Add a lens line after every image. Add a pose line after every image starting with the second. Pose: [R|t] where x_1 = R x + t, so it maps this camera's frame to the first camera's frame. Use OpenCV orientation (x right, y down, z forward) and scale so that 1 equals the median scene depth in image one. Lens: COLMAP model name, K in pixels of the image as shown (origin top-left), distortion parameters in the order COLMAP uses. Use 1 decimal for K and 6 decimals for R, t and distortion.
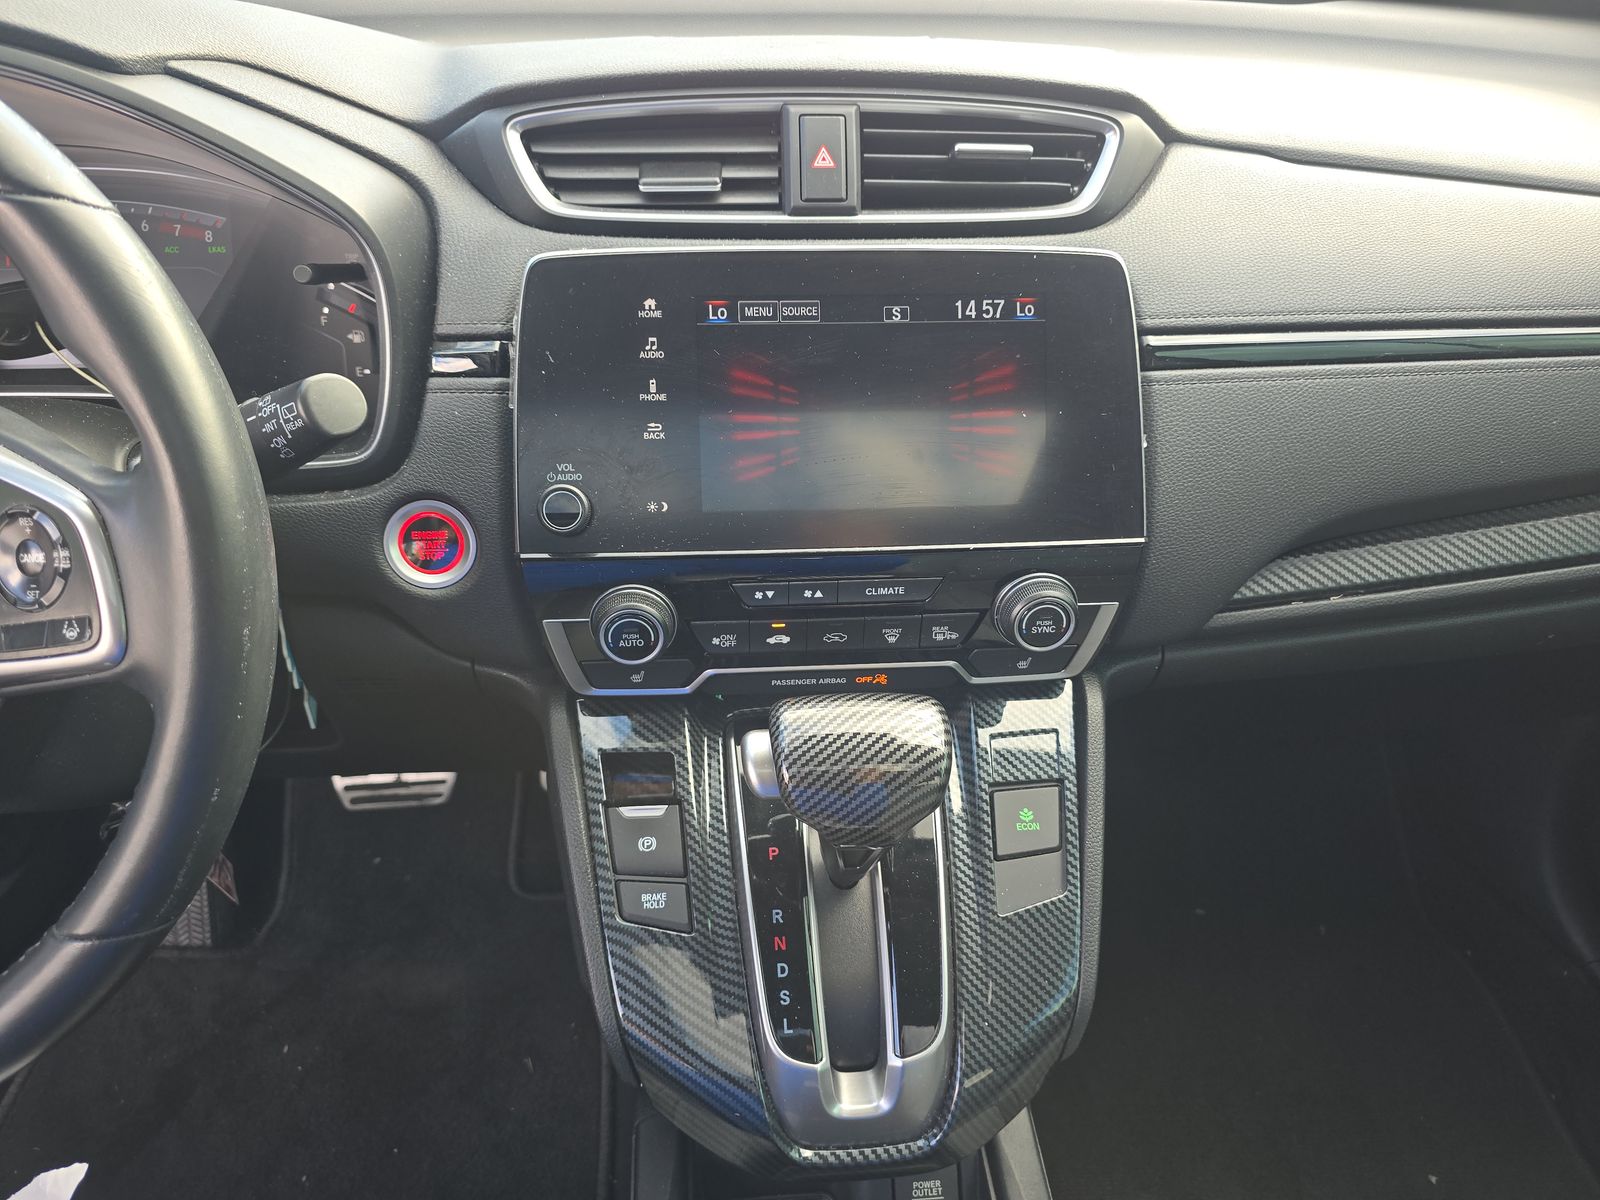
lens RADIAL K [[1037.3, 0, 800.7], [0, 1037.3, 576.4], [0, 0, 1]] dist [0.056373, -0.071682]
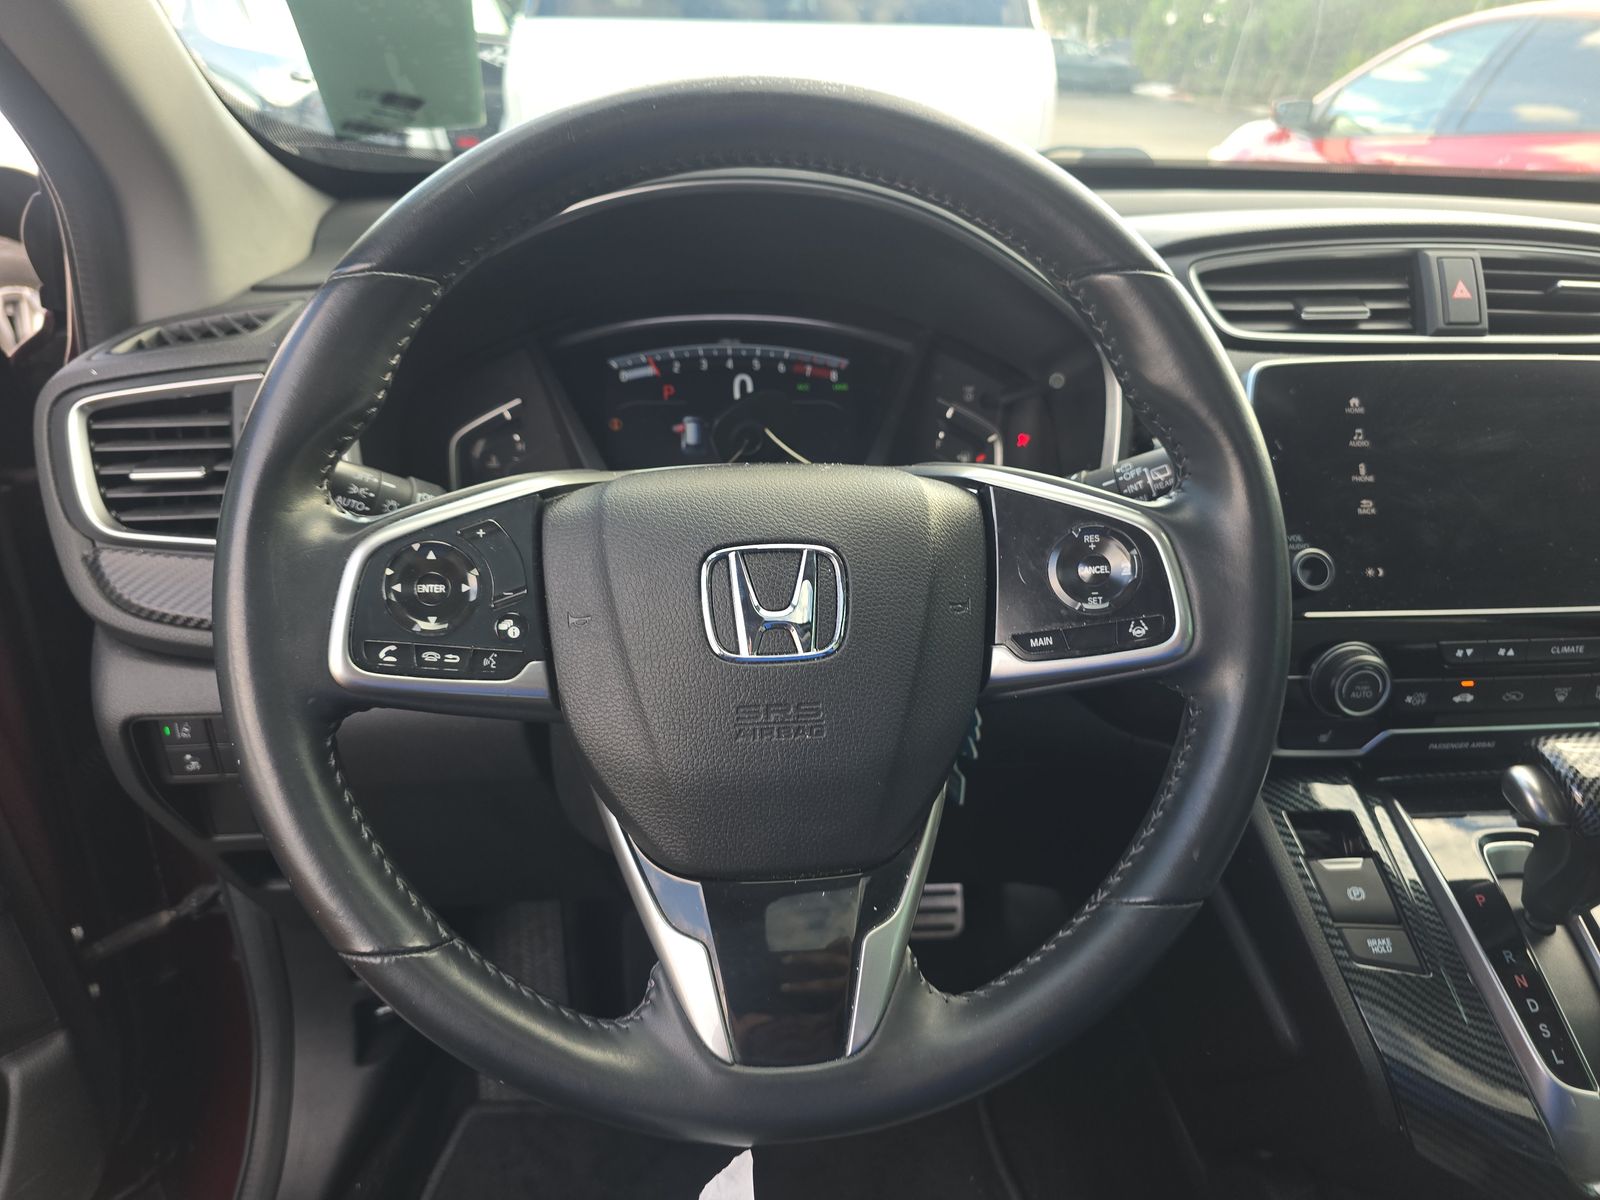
lens RADIAL K [[1068.6, 0, 800.0], [0, 1068.6, 600.0], [0, 0, 1]] dist [0.044674, -0.047380]
pose [[0.999916, -0.007833, 0.010334, -0.743571], [0.009673, 0.981316, -0.192161, 0.174264], [-0.008636, 0.192245, 0.981309, -0.132808]]
